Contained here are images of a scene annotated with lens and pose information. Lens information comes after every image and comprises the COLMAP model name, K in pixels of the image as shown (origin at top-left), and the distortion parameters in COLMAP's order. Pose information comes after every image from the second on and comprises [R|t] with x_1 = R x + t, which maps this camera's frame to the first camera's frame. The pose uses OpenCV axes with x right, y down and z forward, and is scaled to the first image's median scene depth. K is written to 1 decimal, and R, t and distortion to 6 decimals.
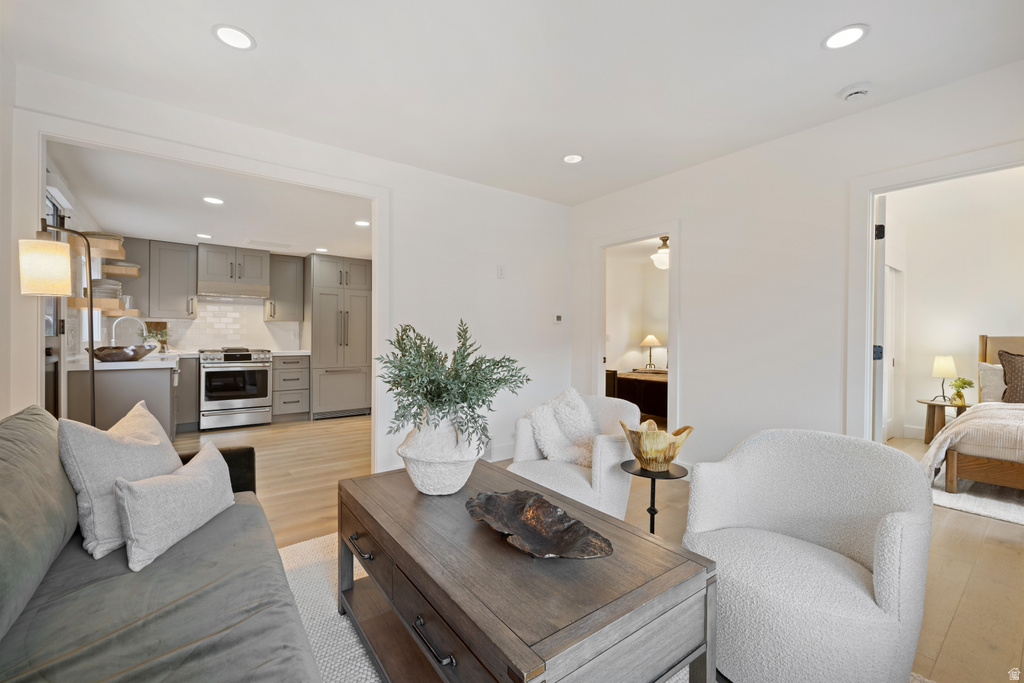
lens RADIAL K [[426.1, 0, 508.8], [0, 426.1, 339.1], [0, 0, 1]] dist [-0.000019, 0.000349]
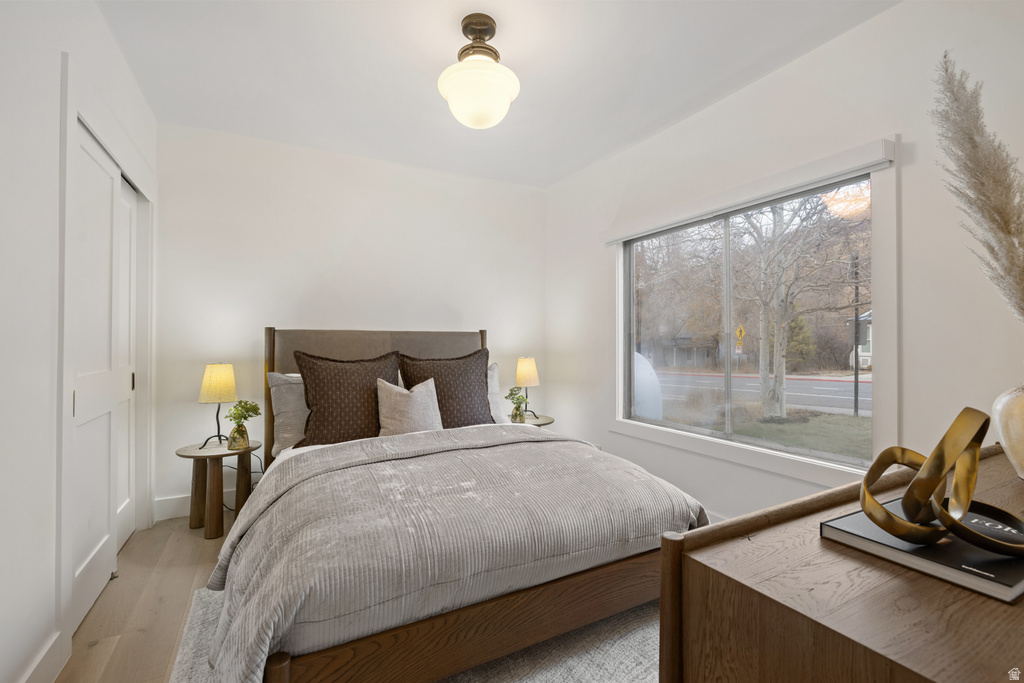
lens RADIAL K [[464.8, 0, 512.0], [0, 464.8, 341.5], [0, 0, 1]] dist [-0.001747, -0.000237]
pose [[0.175548, -0.001326, 0.984470, 0.510249], [0.016157, 0.999868, -0.001535, 0.017709], [-0.984338, 0.016176, 0.175546, 0.534275]]
